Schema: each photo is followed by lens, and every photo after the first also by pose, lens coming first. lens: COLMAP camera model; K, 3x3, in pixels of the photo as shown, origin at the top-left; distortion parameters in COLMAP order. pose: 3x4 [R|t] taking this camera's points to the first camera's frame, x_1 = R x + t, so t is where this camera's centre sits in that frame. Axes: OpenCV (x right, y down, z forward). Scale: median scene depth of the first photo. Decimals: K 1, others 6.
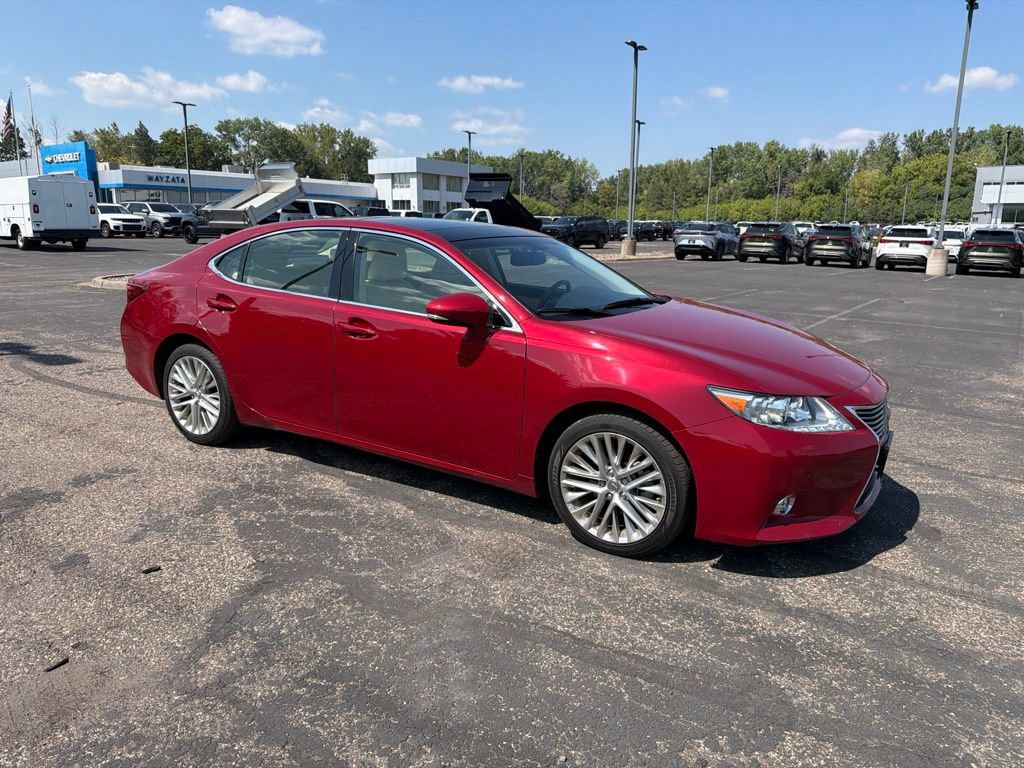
lens RADIAL K [[718.6, 0, 512.0], [0, 718.6, 384.0], [0, 0, 1]] dist [0.036487, -0.050523]
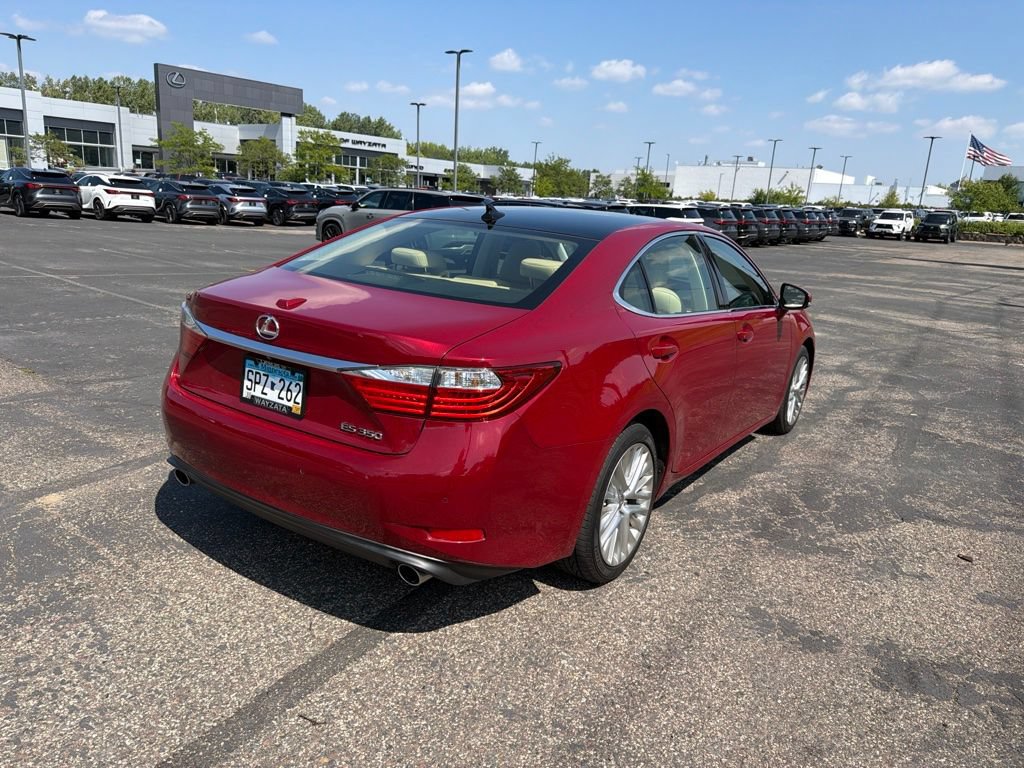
lens RADIAL K [[723.0, 0, 511.7], [0, 723.0, 397.9], [0, 0, 1]] dist [0.013636, -0.022751]
pose [[0.055192, -0.271648, 0.960813, -0.929099], [0.148295, 0.953837, 0.261157, -0.229755], [-0.987402, 0.128070, 0.092928, 0.929985]]
